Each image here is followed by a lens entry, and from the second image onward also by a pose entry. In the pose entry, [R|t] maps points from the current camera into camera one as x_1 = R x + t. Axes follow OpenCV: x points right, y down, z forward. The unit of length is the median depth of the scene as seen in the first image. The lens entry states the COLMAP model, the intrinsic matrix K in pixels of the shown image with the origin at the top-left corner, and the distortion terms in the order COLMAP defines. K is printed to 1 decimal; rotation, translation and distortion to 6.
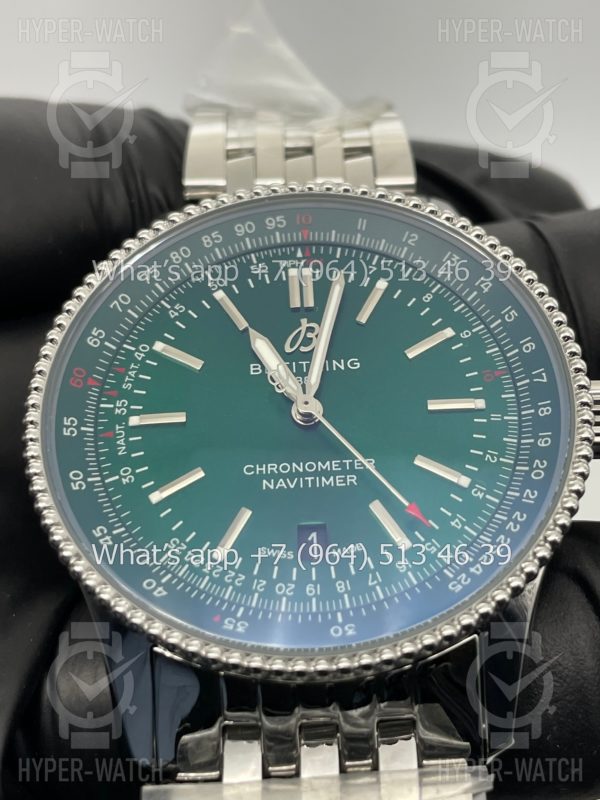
lens RADIAL K [[1270.6, 0, 297.0], [0, 1270.6, 403.9], [0, 0, 1]] dist [0.129108, 0.000000]
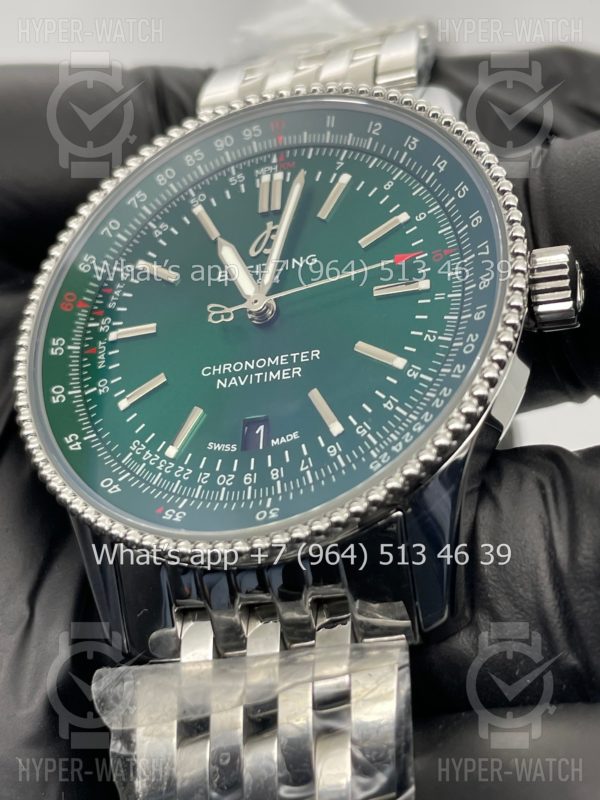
lens RADIAL K [[1270.6, 0, 300.0], [0, 1270.6, 395.4], [0, 0, 1]] dist [0.129108, 0.000000]
pose [[0.945136, -0.082091, -0.316193, 0.358568], [0.089779, 0.995914, 0.009796, 0.067307], [0.314097, -0.037647, 0.948644, 0.032833]]
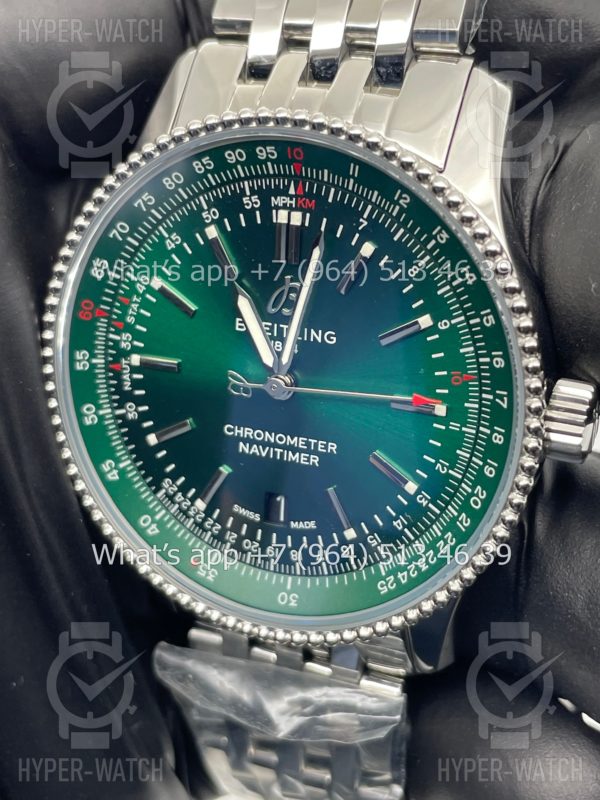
lens RADIAL K [[1270.6, 0, 298.7], [0, 1270.6, 395.5], [0, 0, 1]] dist [0.129108, 0.000000]
pose [[0.931365, 0.173225, -0.320239, 0.357142], [0.105251, 0.713912, 0.692280, -0.708163], [0.348543, -0.678471, 0.646681, 0.331641]]
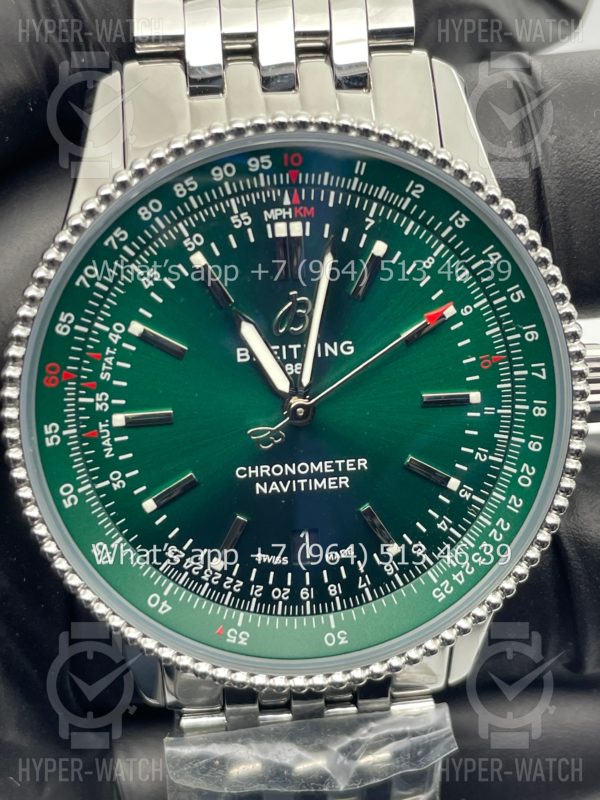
lens RADIAL K [[1270.6, 0, 295.6], [0, 1270.6, 398.6], [0, 0, 1]] dist [0.129108, 0.000000]
pose [[0.992245, -0.041104, 0.117305, -0.108615], [-0.045103, 0.760354, 0.647941, -0.630544], [-0.115826, -0.648207, 0.752603, 0.280443]]
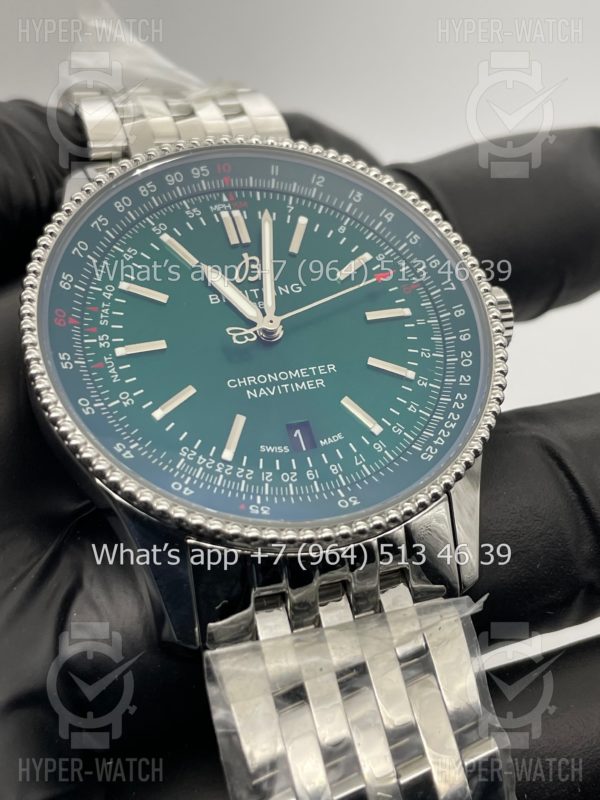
lens RADIAL K [[1270.6, 0, 301.7], [0, 1270.6, 399.9], [0, 0, 1]] dist [0.129108, 0.000000]
pose [[0.944768, -0.098046, 0.312731, -0.333756], [0.098850, 0.995013, 0.013326, 0.056756], [-0.312478, 0.018324, 0.949748, -0.104918]]
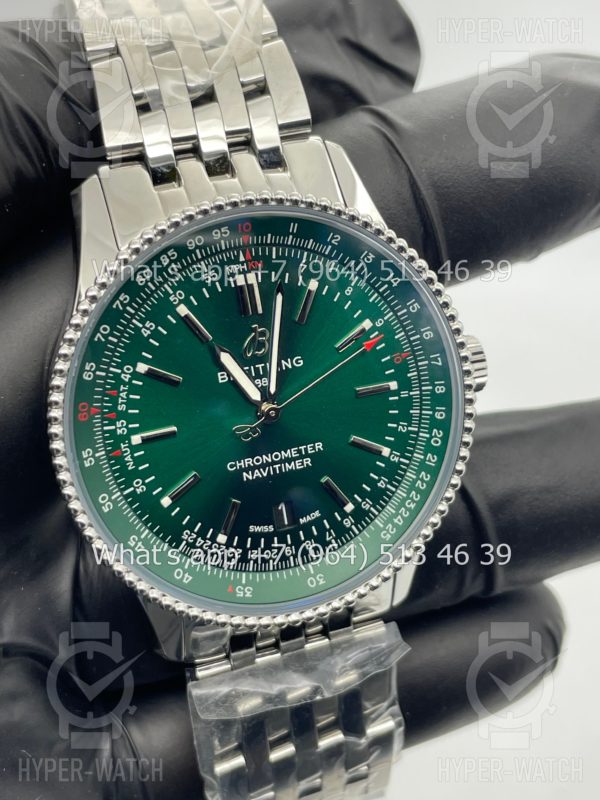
lens RADIAL K [[1270.6, 0, 300.9], [0, 1270.6, 402.0], [0, 0, 1]] dist [0.129108, 0.000000]
pose [[0.936445, -0.174275, 0.304466, -0.352641], [-0.058036, 0.778965, 0.624375, -0.809023], [-0.345982, -0.602363, 0.719344, 0.074630]]
